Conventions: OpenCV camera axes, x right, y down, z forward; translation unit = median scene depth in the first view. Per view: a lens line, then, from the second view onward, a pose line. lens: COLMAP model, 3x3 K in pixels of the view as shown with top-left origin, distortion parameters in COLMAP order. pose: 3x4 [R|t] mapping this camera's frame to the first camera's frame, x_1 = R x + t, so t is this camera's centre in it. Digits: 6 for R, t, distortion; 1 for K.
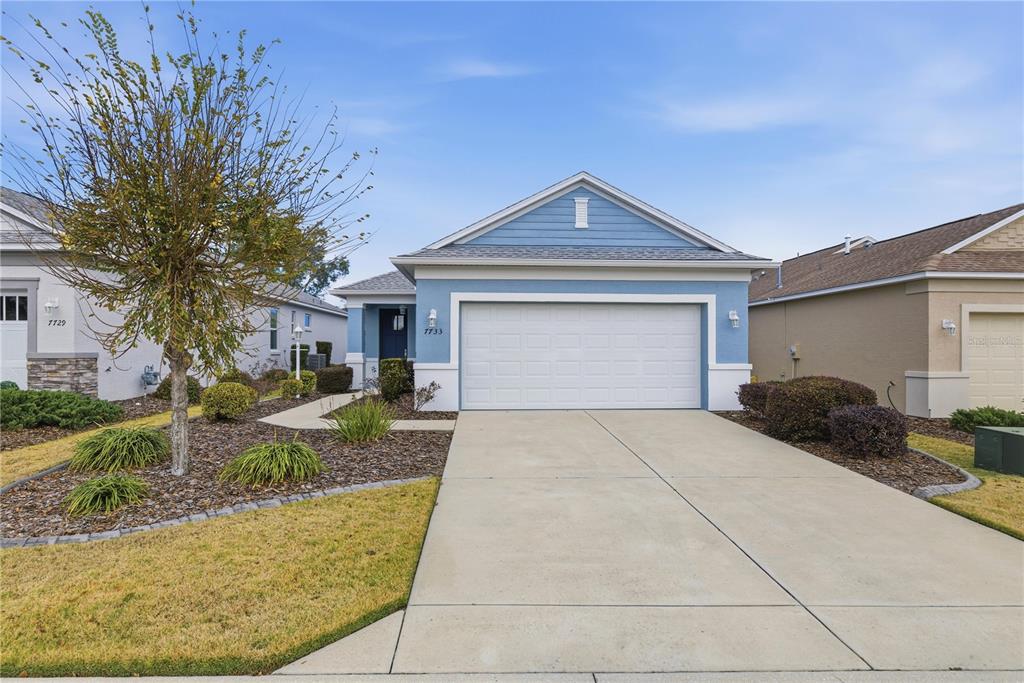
lens RADIAL K [[582.6, 0, 511.2], [0, 582.6, 343.8], [0, 0, 1]] dist [-0.000524, 0.000140]
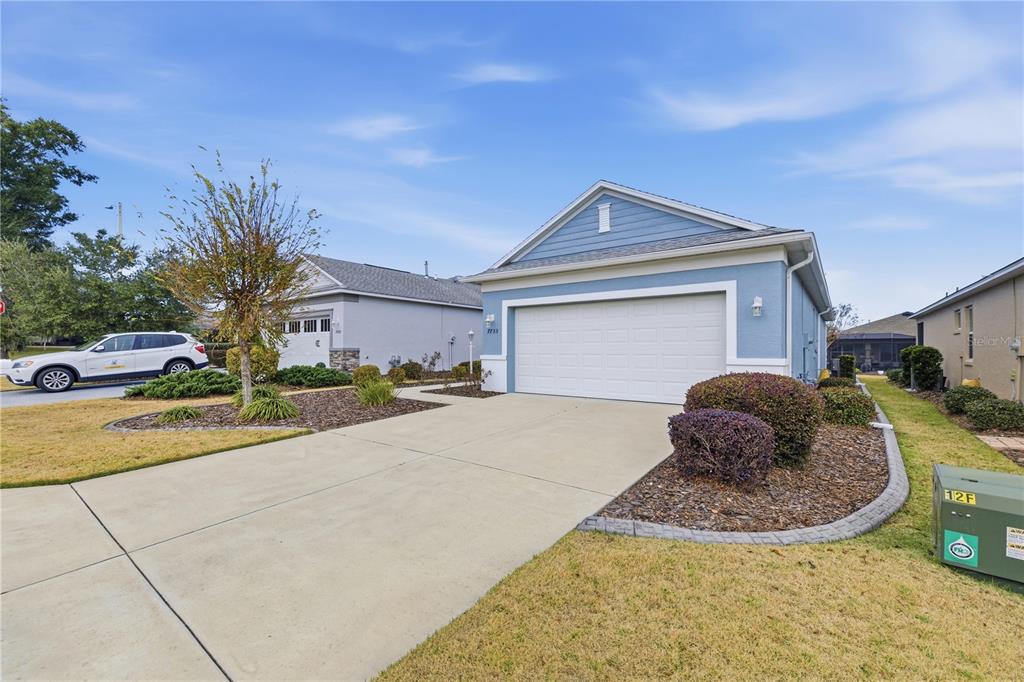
lens RADIAL K [[437.5, 0, 509.7], [0, 437.5, 345.8], [0, 0, 1]] dist [0.004621, 0.000295]
pose [[0.753151, -0.006383, -0.657817, 0.529631], [0.007449, 0.999972, -0.001174, 0.013346], [0.657806, -0.004016, 0.753177, 0.270507]]
